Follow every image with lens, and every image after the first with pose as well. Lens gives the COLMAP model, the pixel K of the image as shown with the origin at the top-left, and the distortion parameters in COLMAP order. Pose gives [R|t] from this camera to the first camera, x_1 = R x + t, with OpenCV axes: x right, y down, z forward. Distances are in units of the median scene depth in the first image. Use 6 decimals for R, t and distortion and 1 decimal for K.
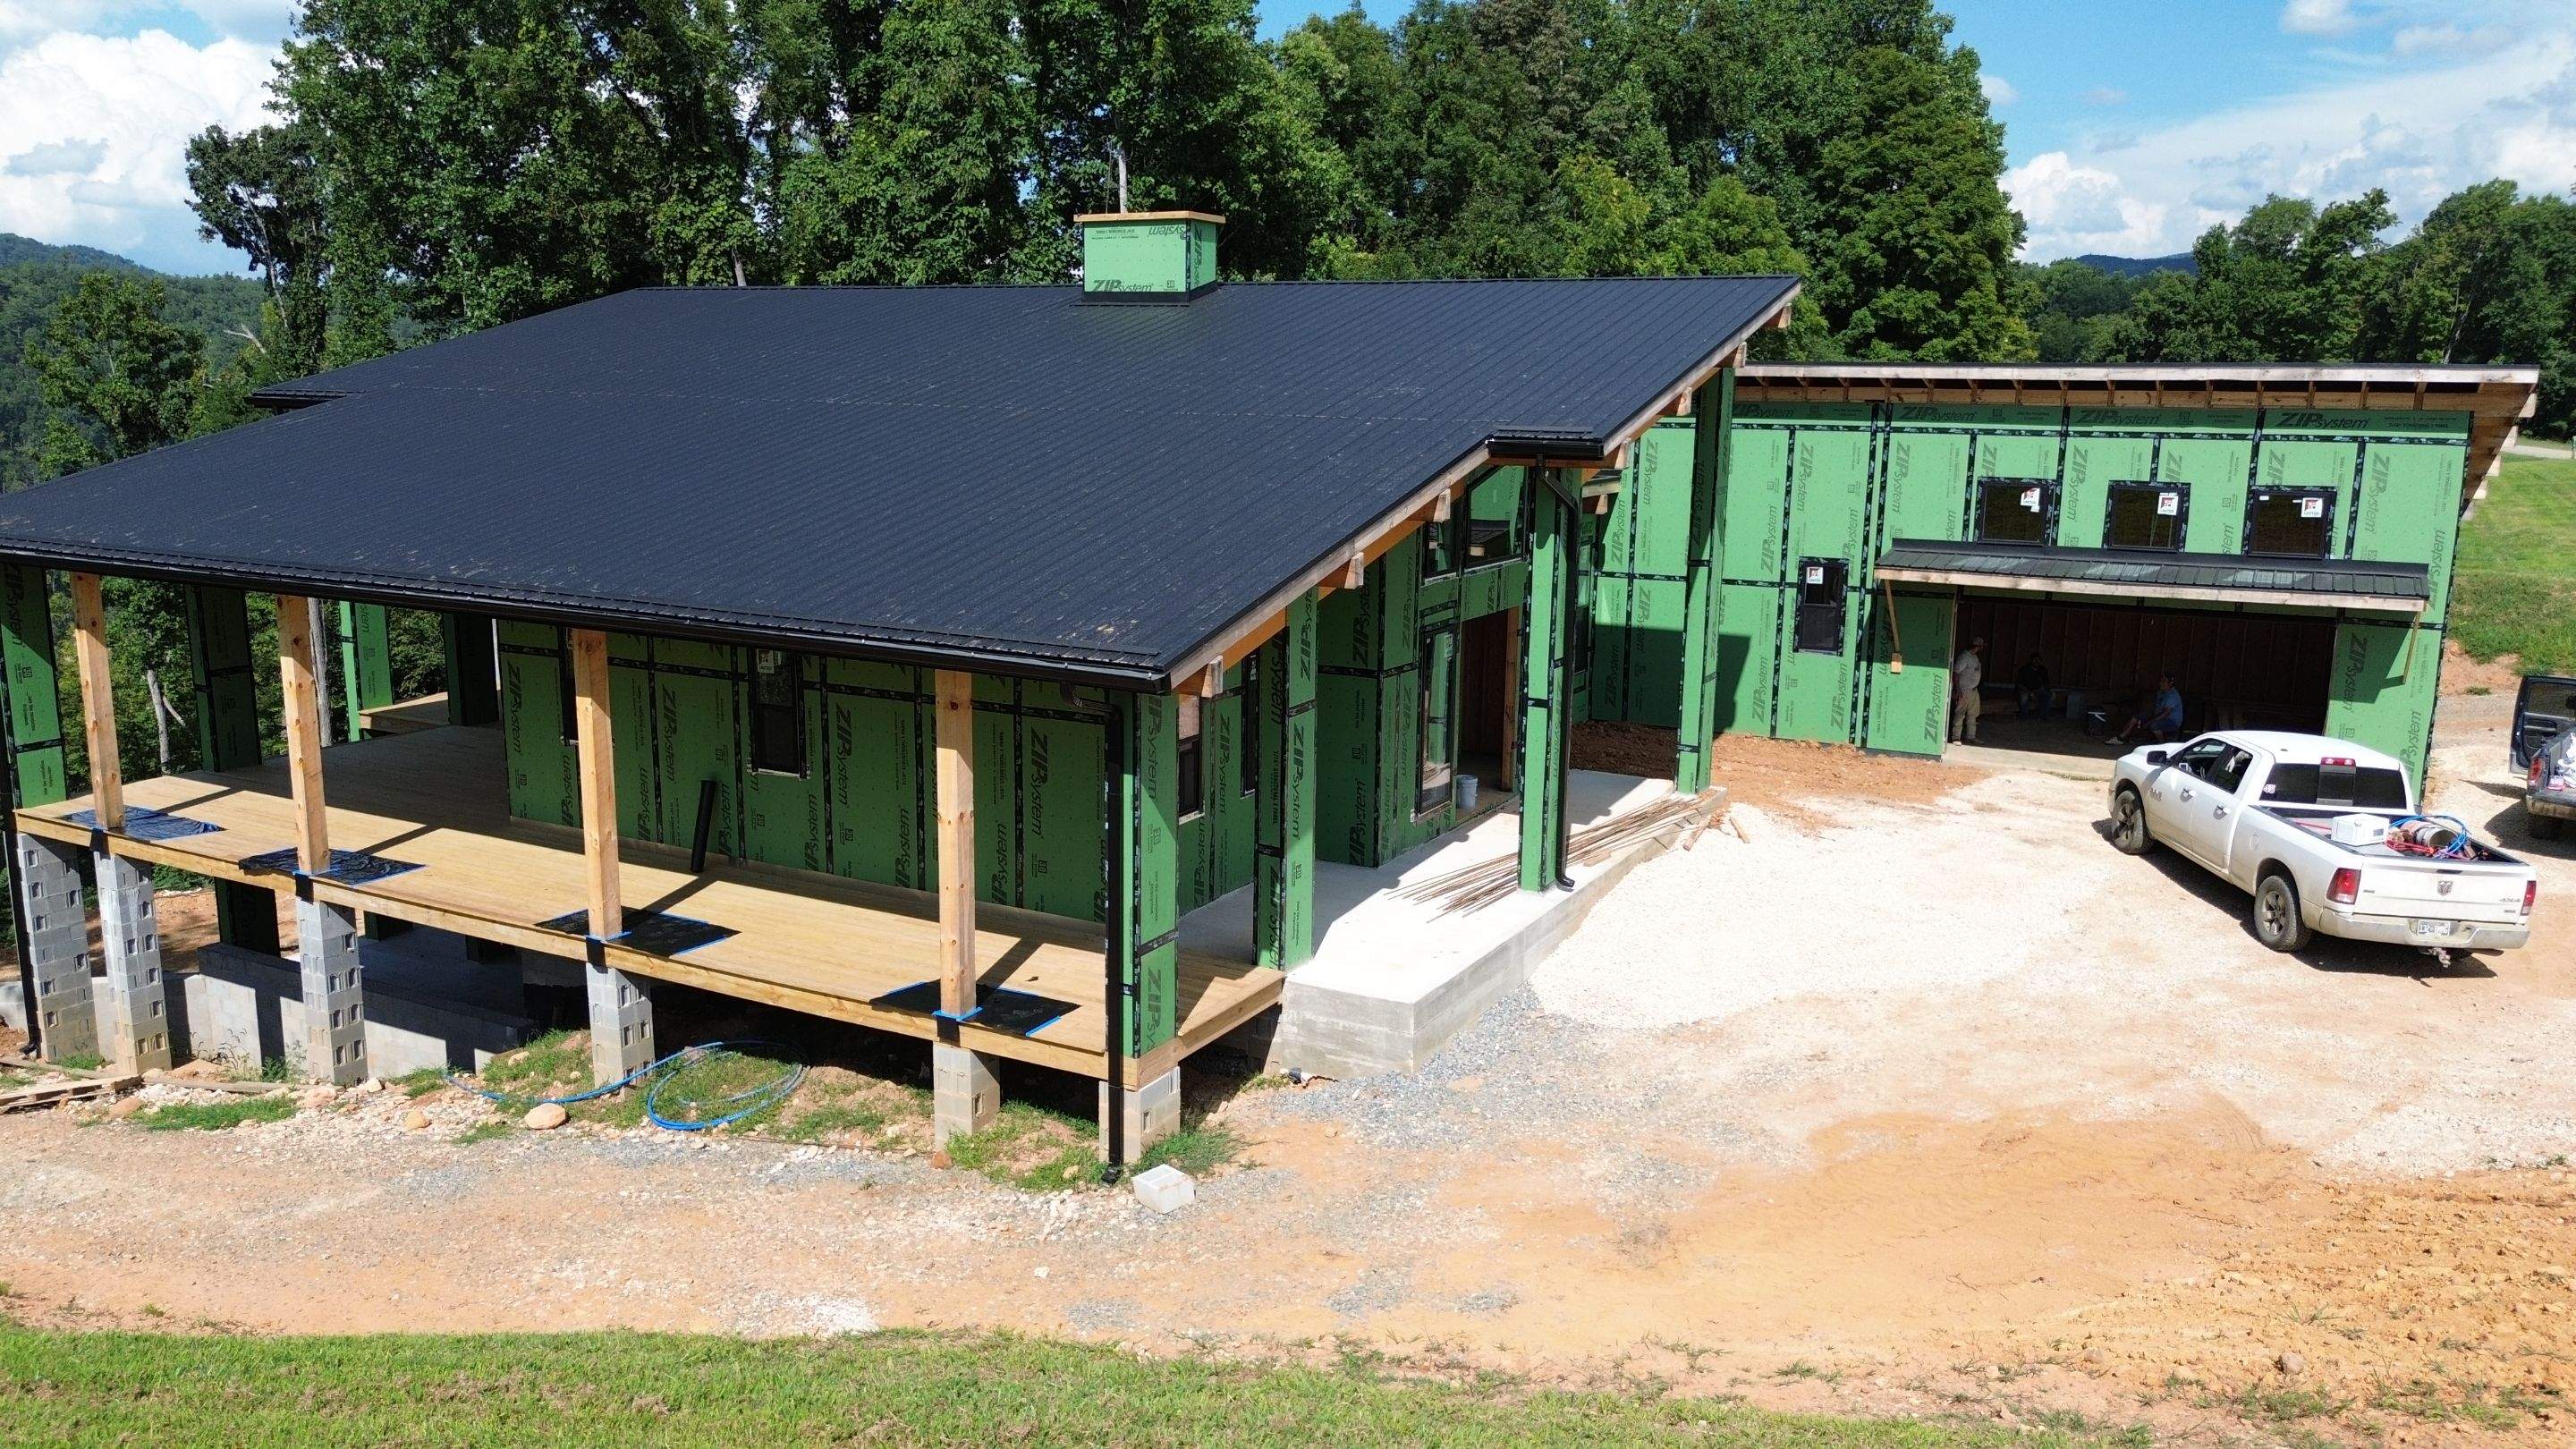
lens RADIAL K [[1833.9, 0, 1280.1], [0, 1833.9, 718.7], [0, 0, 1]] dist [0.069930, -0.068796]
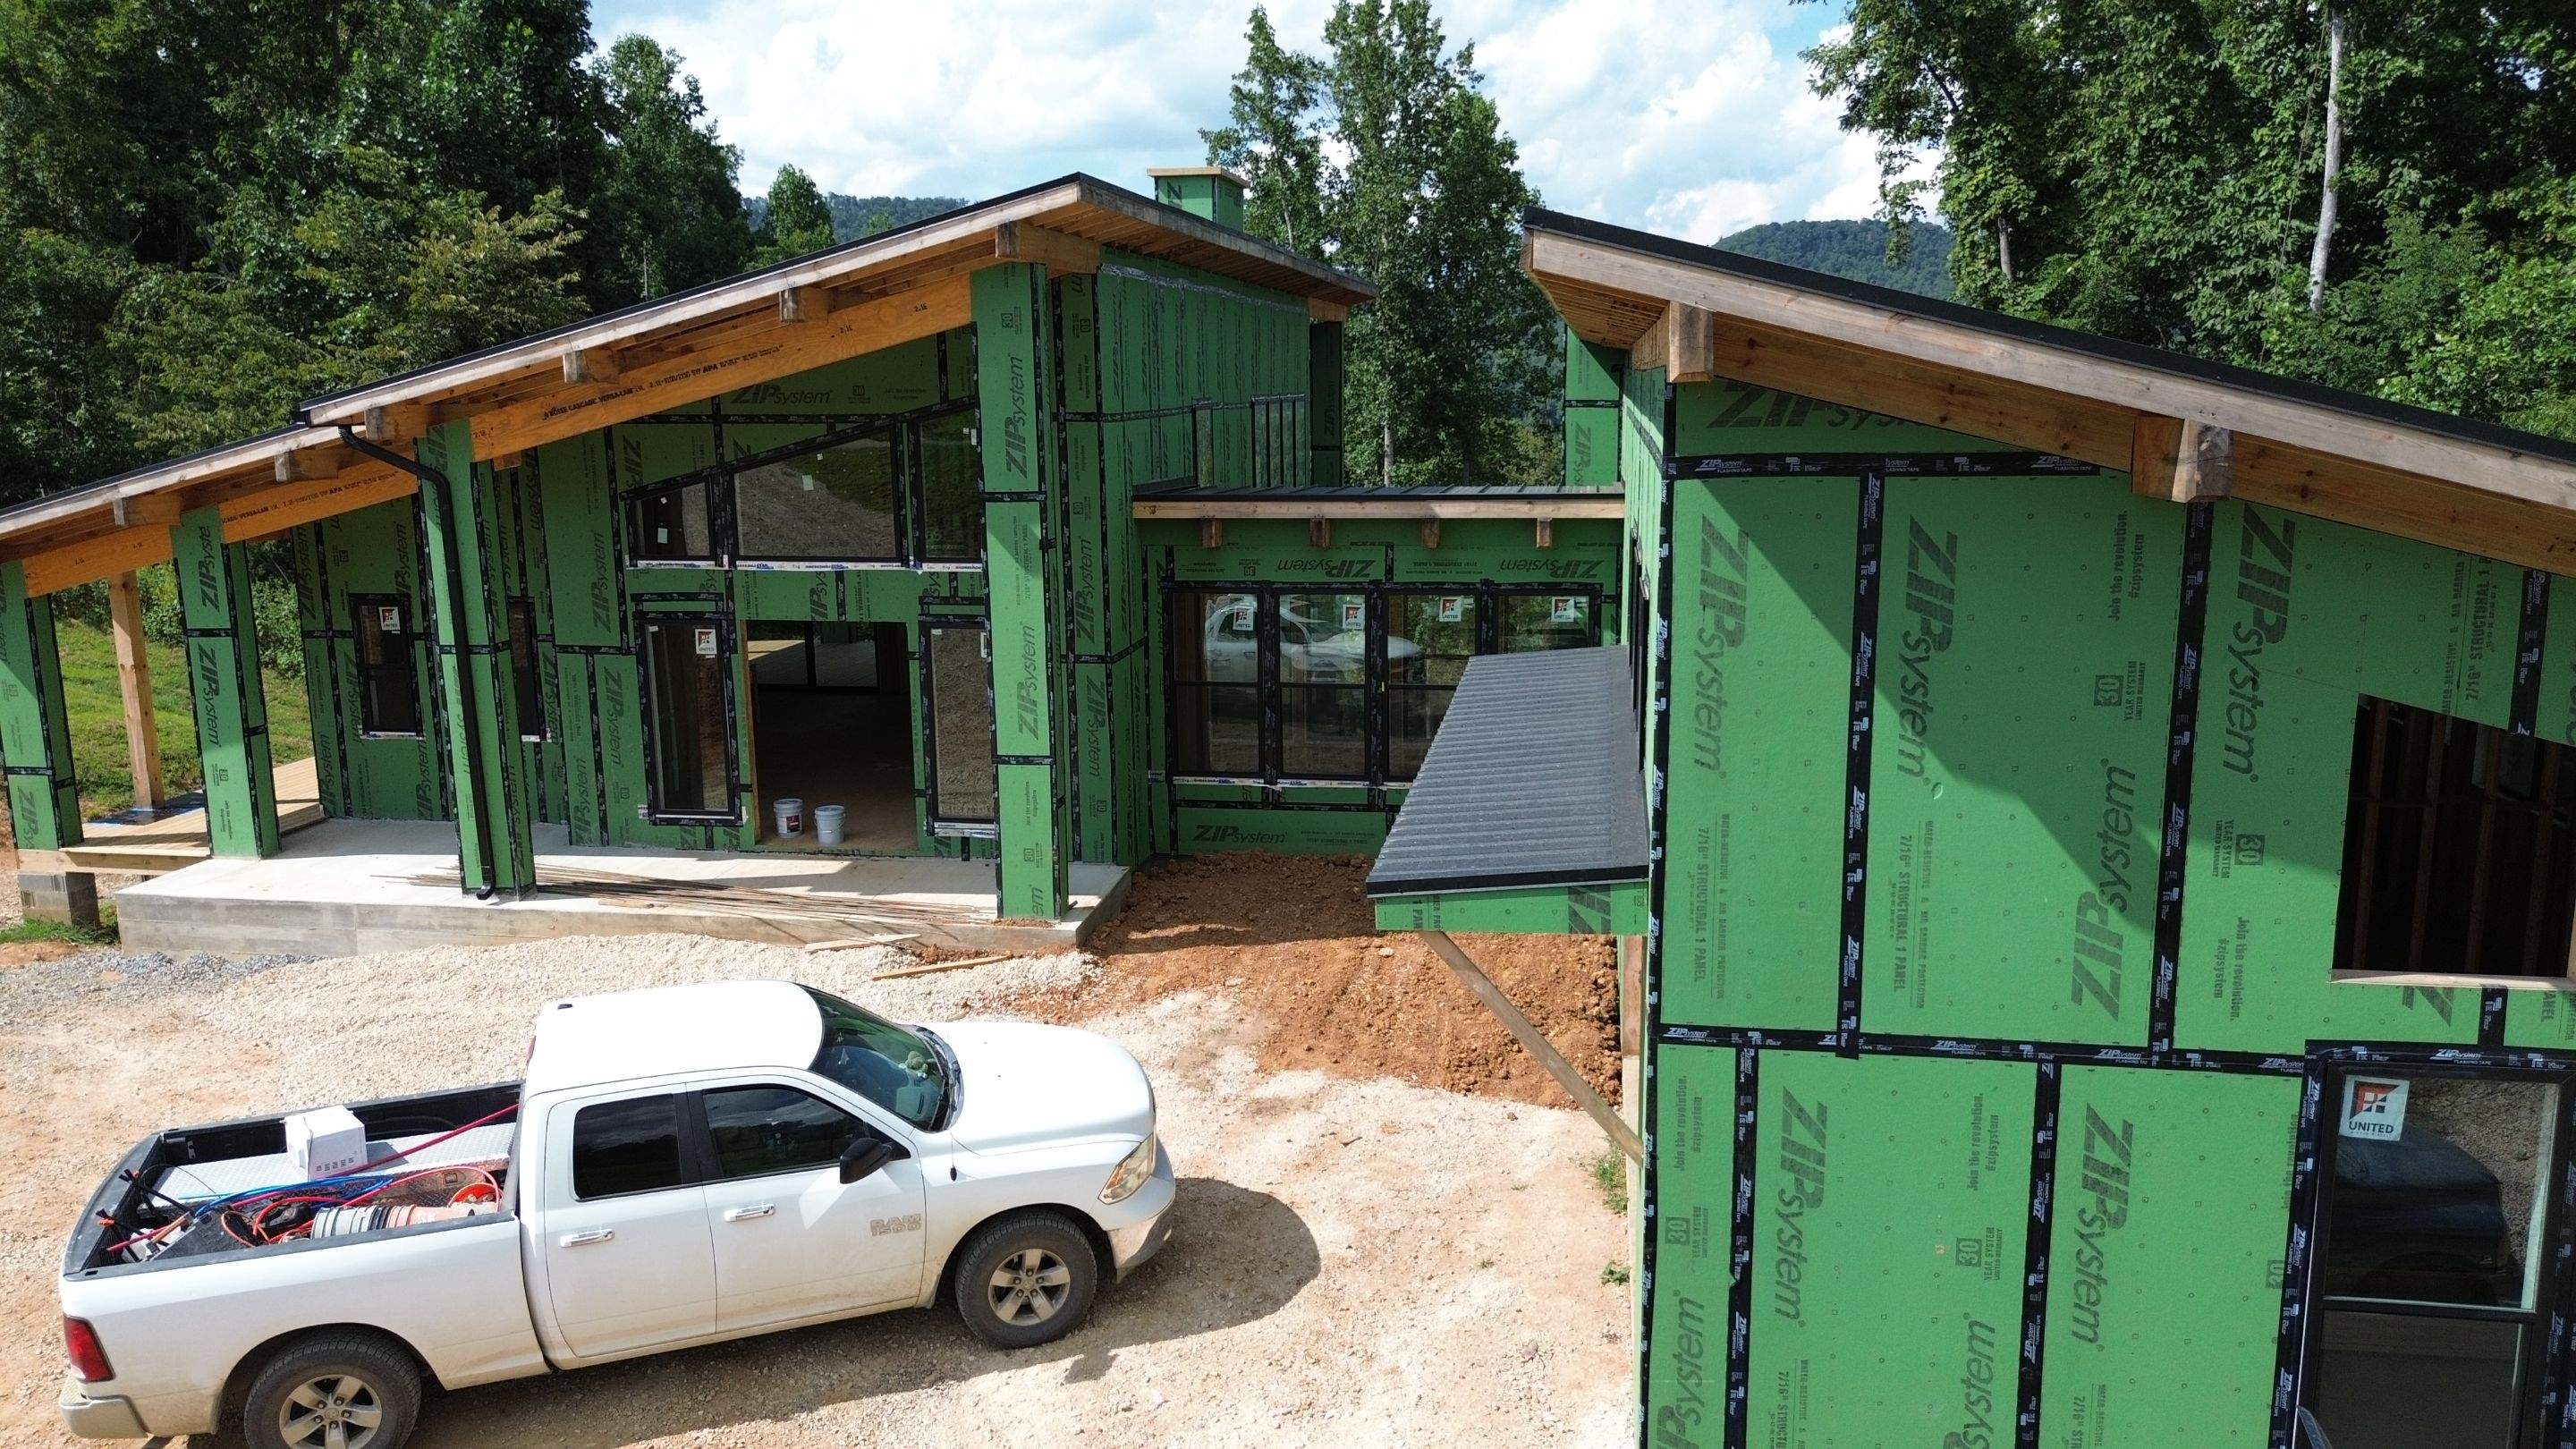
lens RADIAL K [[1833.9, 0, 1279.4], [0, 1833.9, 714.1], [0, 0, 1]] dist [0.069930, -0.068796]
pose [[0.326750, 0.155321, -0.932261, 0.794586], [-0.161535, 0.981067, 0.106835, -0.112933], [0.931204, 0.115684, 0.345653, 0.727584]]
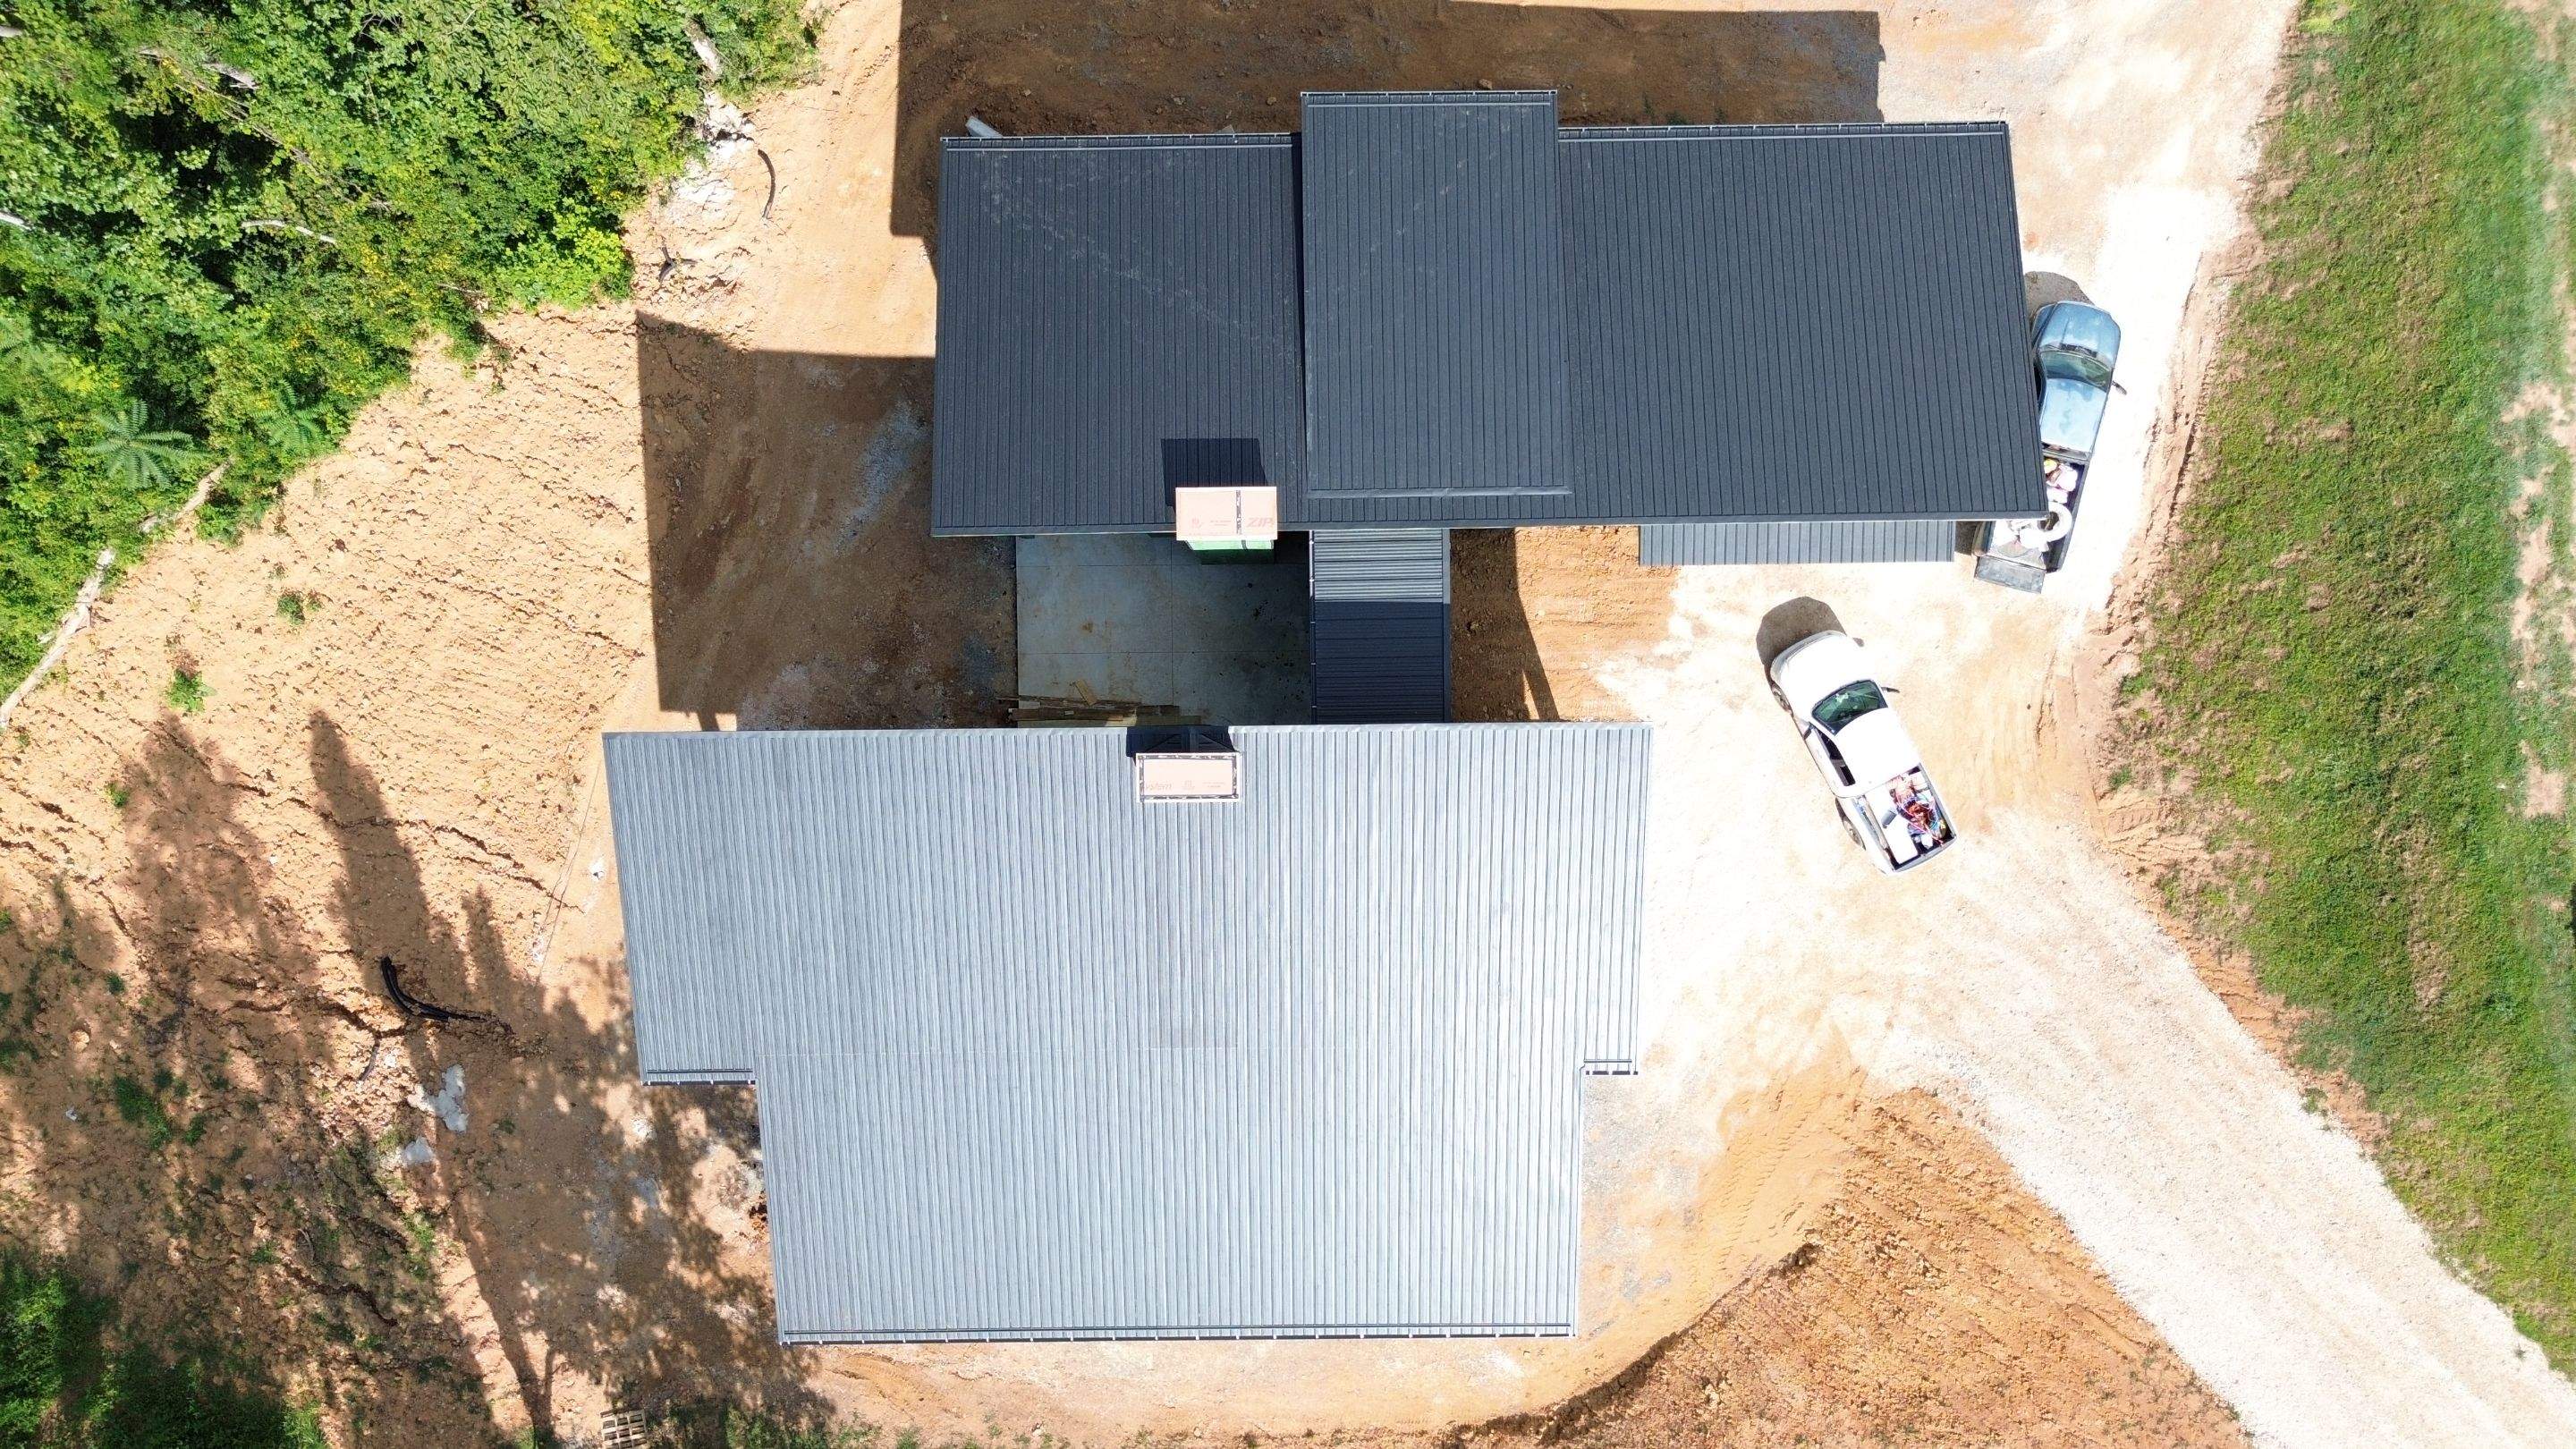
lens RADIAL K [[1833.9, 0, 1280.9], [0, 1833.9, 734.7], [0, 0, 1]] dist [0.069930, -0.068796]
pose [[0.870098, -0.491791, -0.032732, 0.045149], [0.111769, 0.132195, 0.984902, -1.526903], [-0.480039, -0.860620, 0.169989, 0.736857]]
